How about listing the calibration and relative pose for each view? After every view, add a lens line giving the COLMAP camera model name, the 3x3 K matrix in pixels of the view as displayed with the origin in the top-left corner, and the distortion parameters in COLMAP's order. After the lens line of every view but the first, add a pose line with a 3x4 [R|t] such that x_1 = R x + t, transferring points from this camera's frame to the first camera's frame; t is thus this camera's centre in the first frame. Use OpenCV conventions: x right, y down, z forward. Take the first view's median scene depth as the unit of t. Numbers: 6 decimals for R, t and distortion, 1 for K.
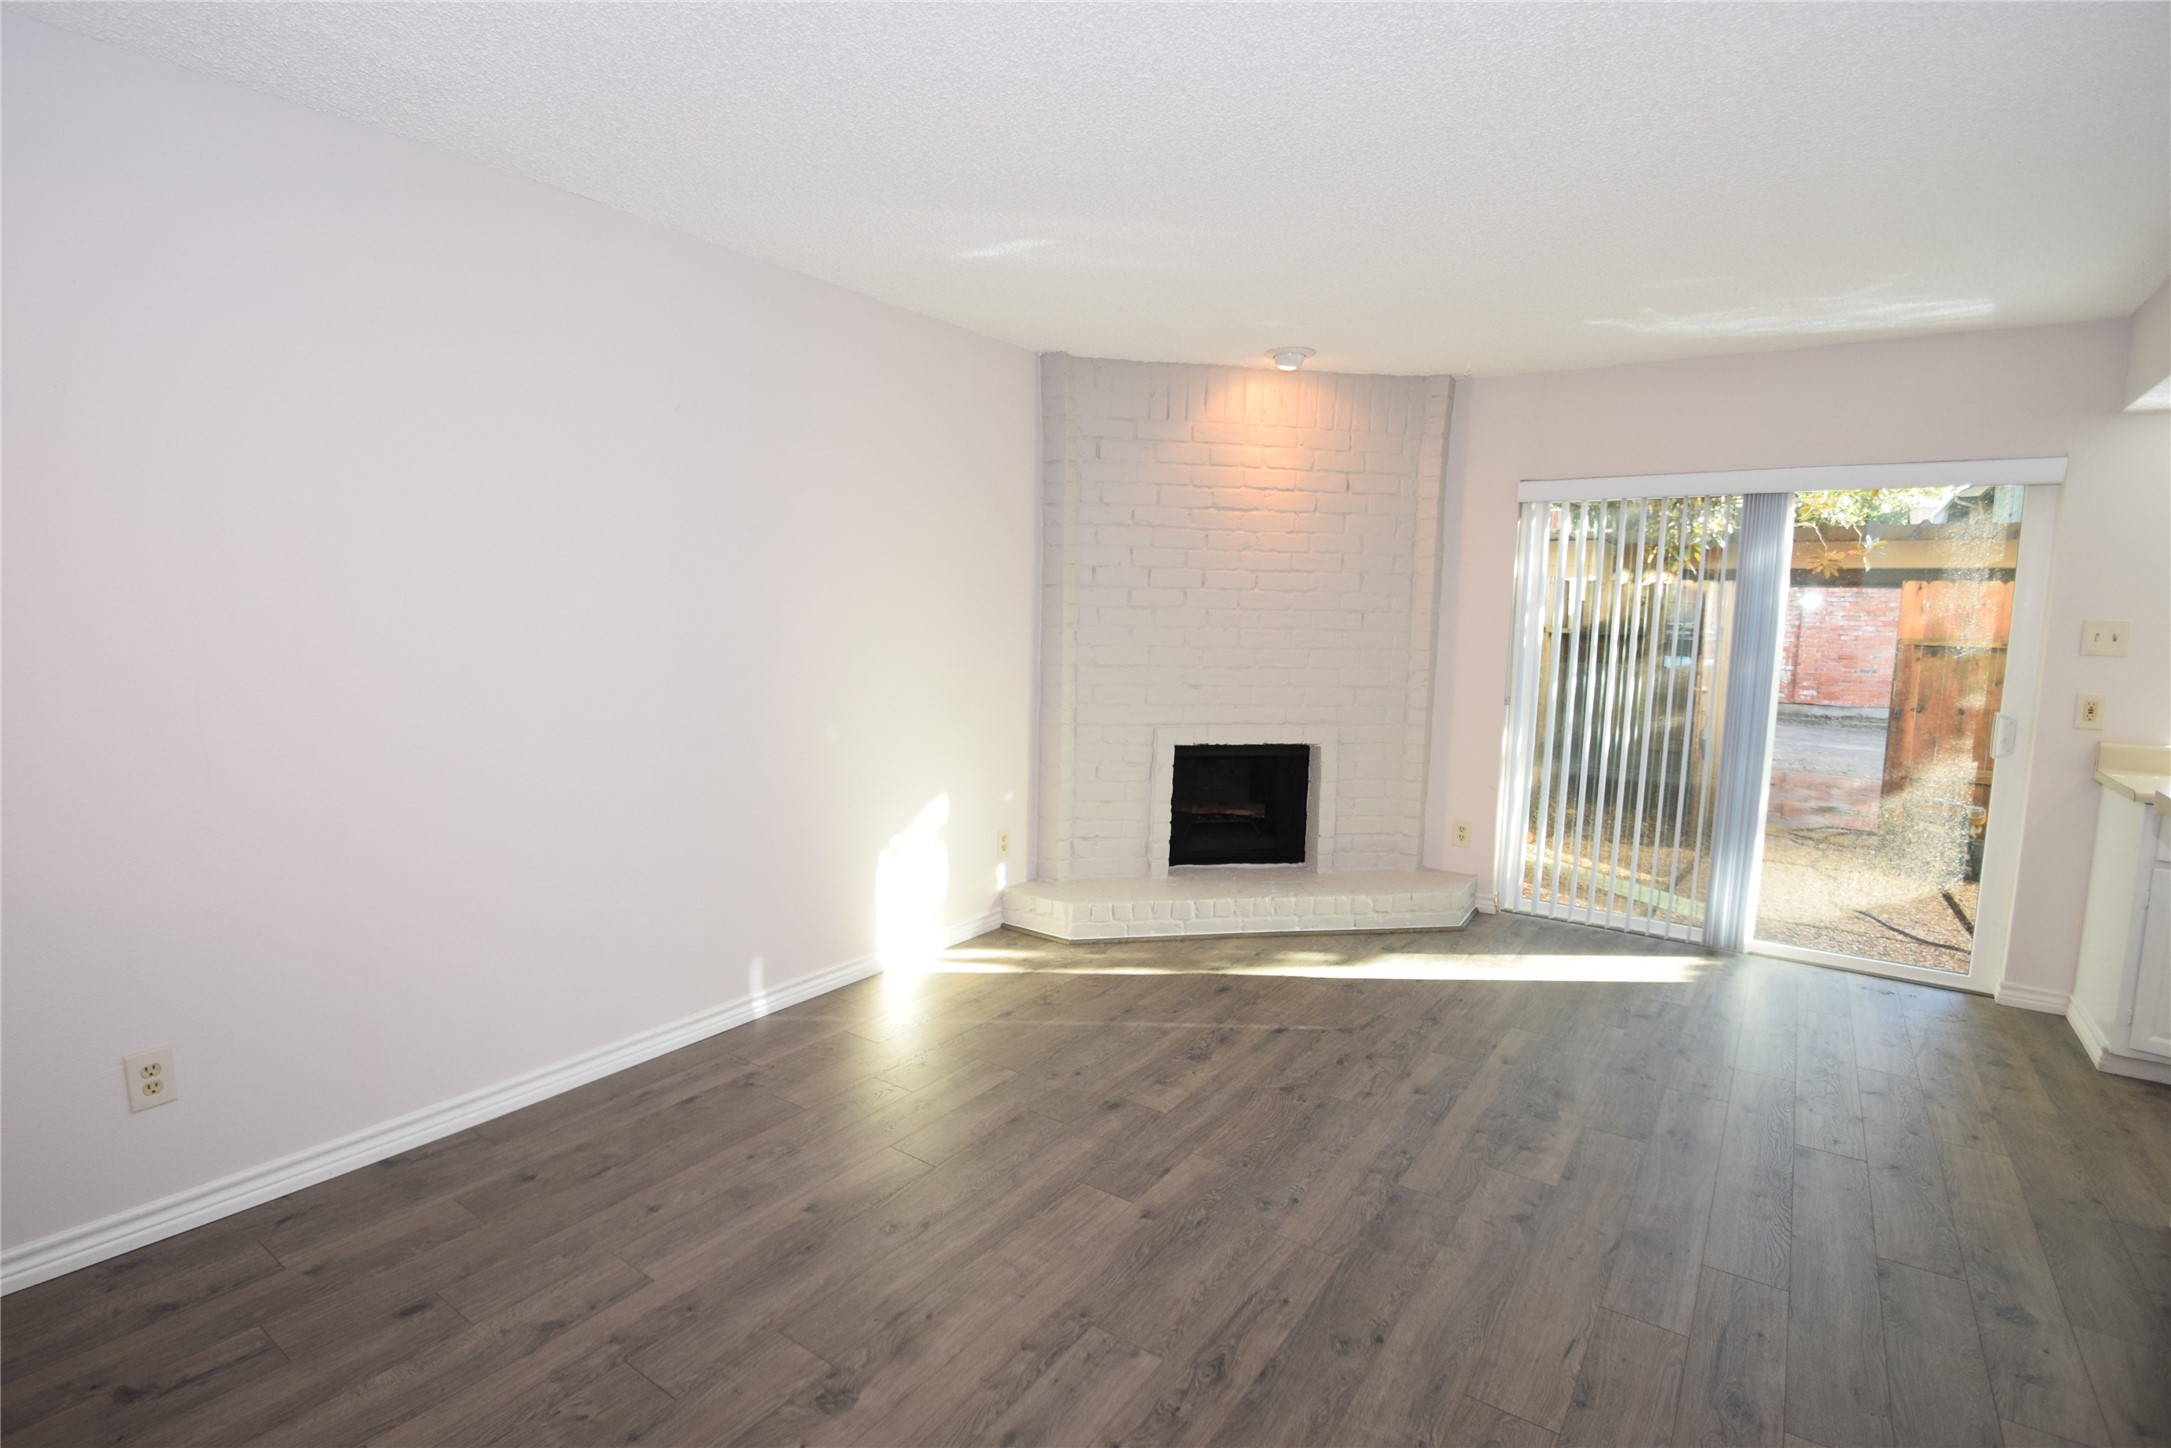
lens RADIAL K [[1019.4, 0, 1054.4], [0, 1019.4, 719.9], [0, 0, 1]] dist [-0.000682, -0.012219]
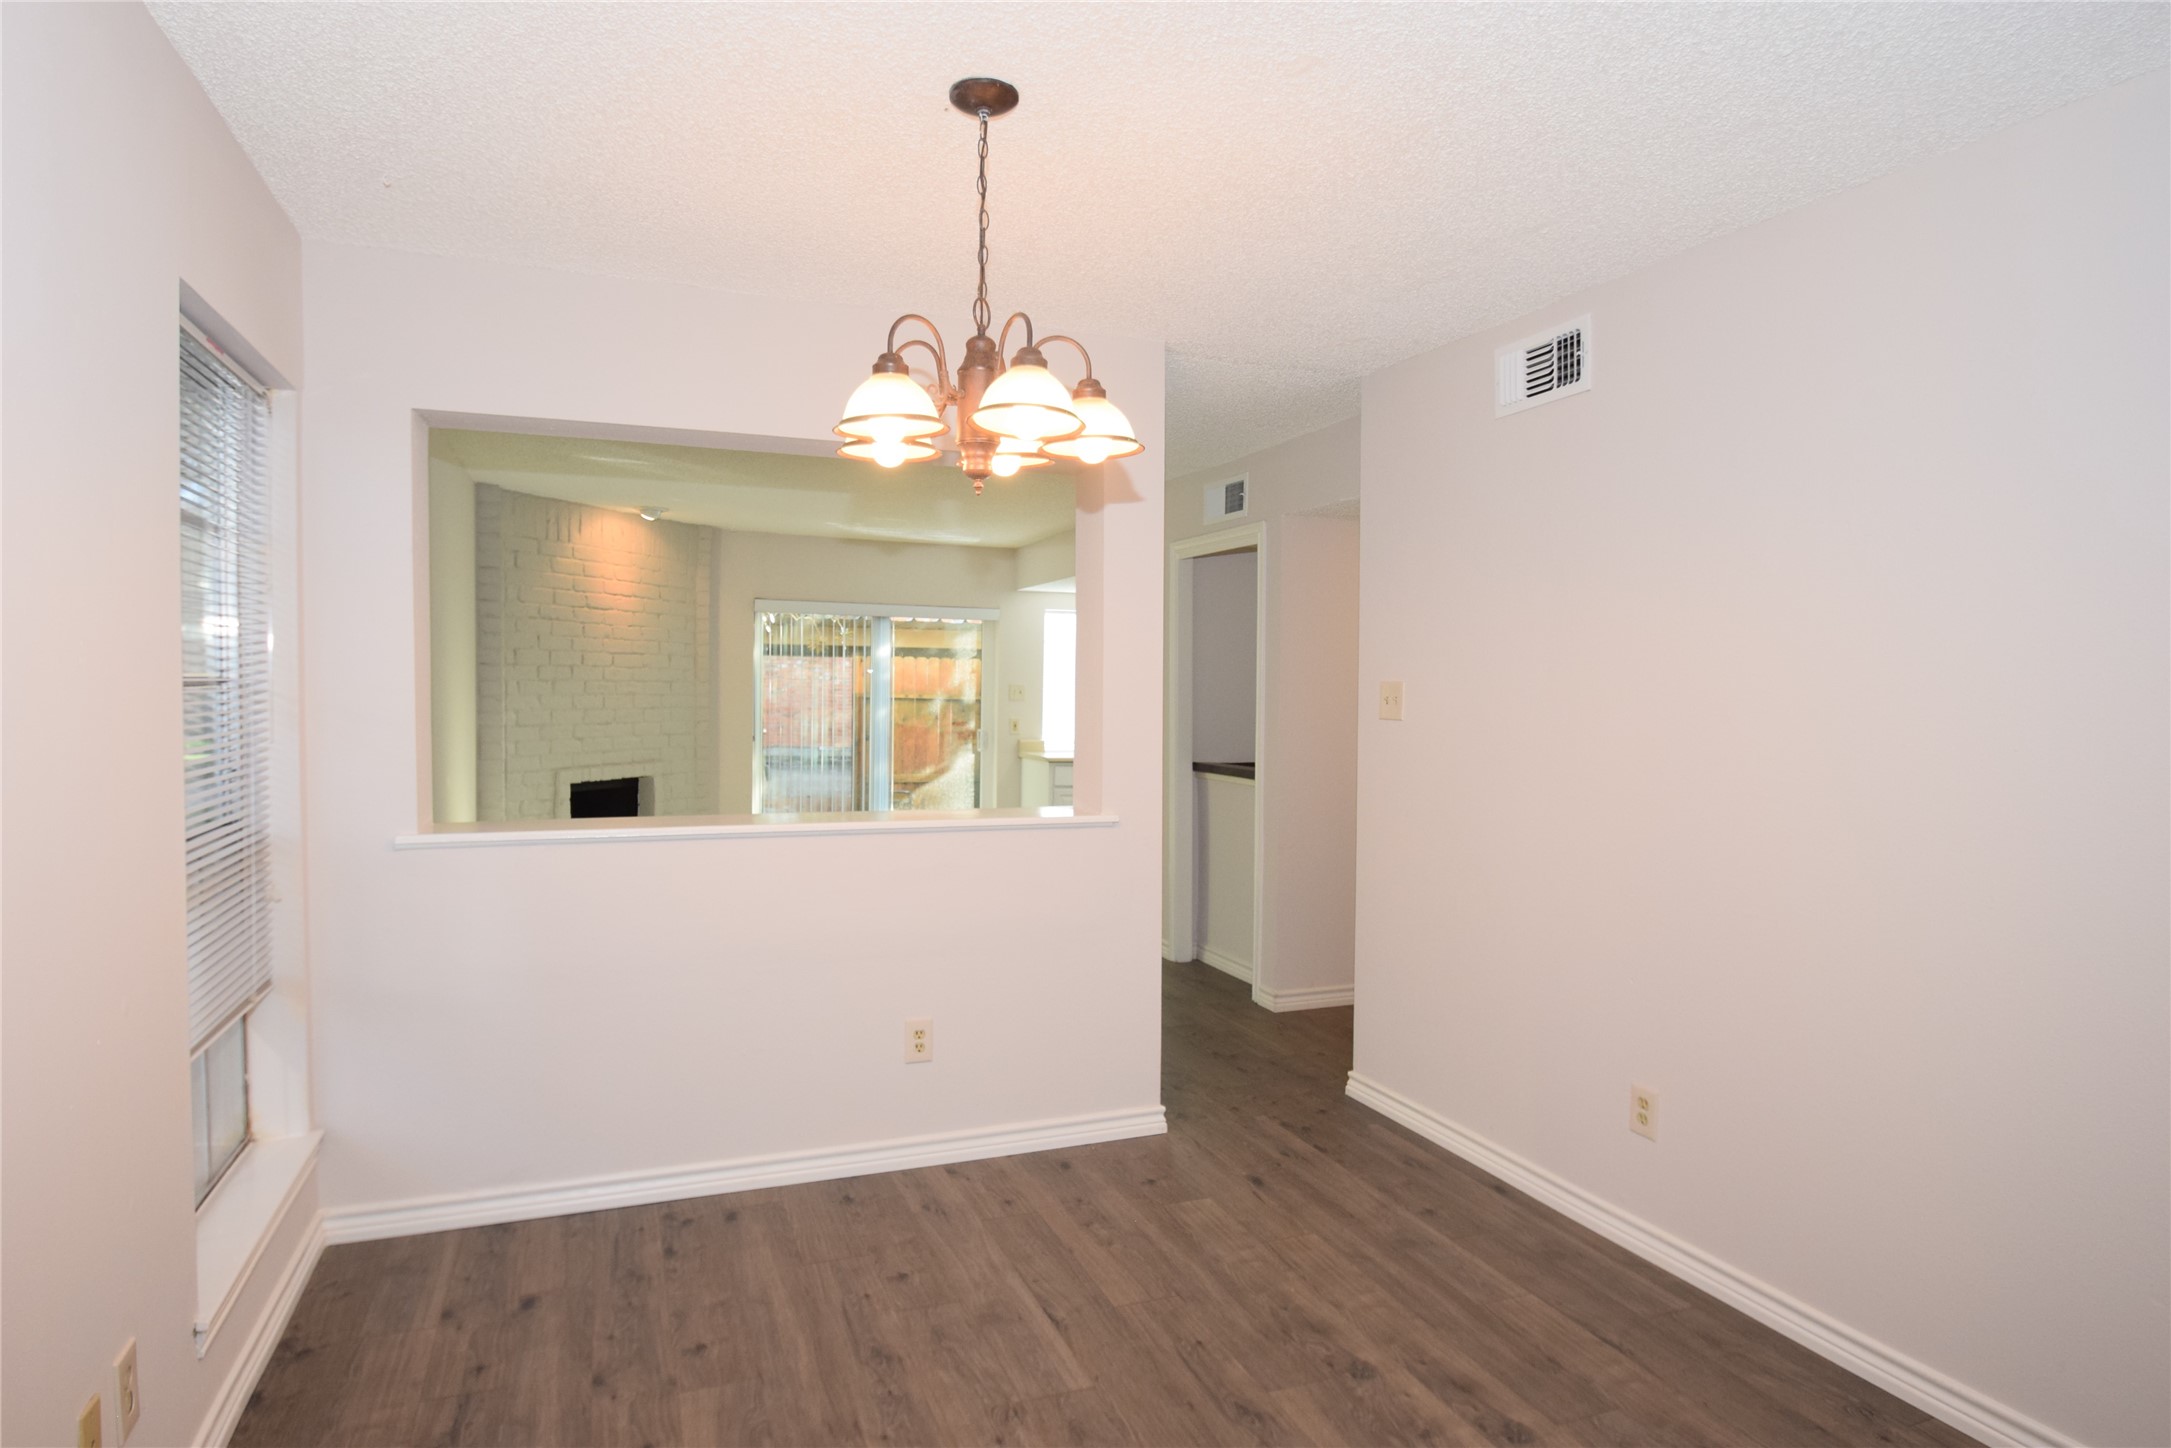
lens RADIAL K [[1188.3, 0, 1025.7], [0, 1188.3, 720.0], [0, 0, 1]] dist [0.036445, 0.000067]
pose [[0.570699, -0.033693, 0.820468, -0.904797], [0.084157, 0.996297, -0.017624, 0.021520], [-0.816836, 0.079106, 0.571421, -0.415239]]
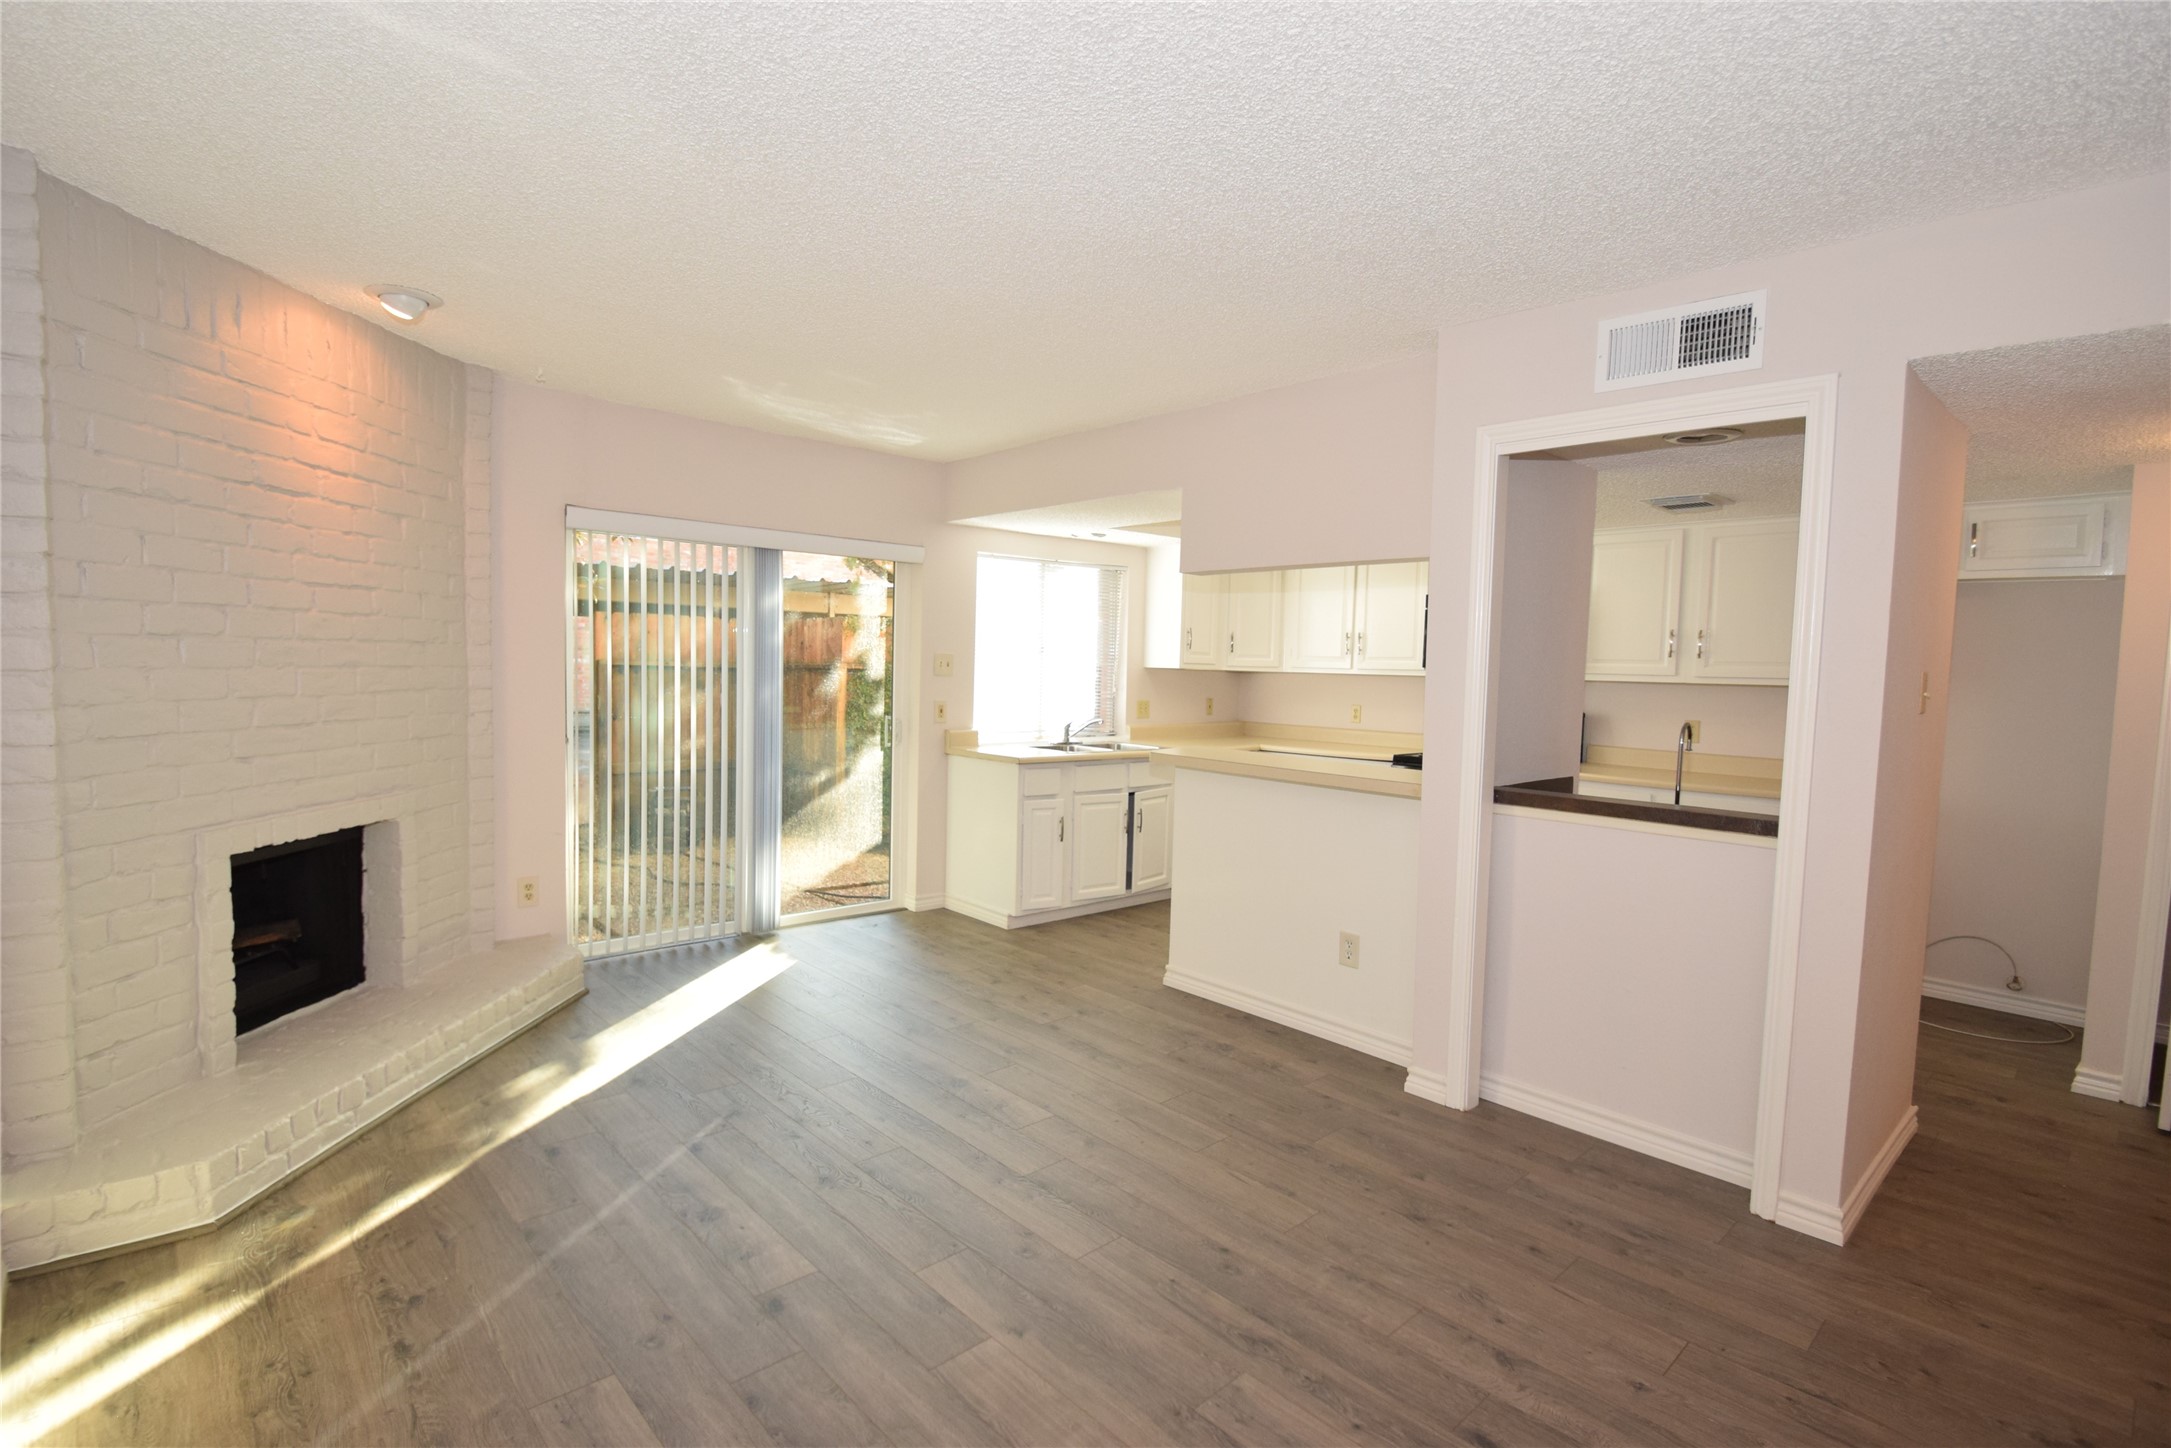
lens RADIAL K [[1019.4, 0, 1054.4], [0, 1019.4, 719.9], [0, 0, 1]] dist [-0.000682, -0.012219]
pose [[0.220244, -0.069211, 0.972986, -0.411184], [0.080490, 0.995367, 0.052583, -0.055429], [-0.972118, 0.066734, 0.224794, 0.402192]]
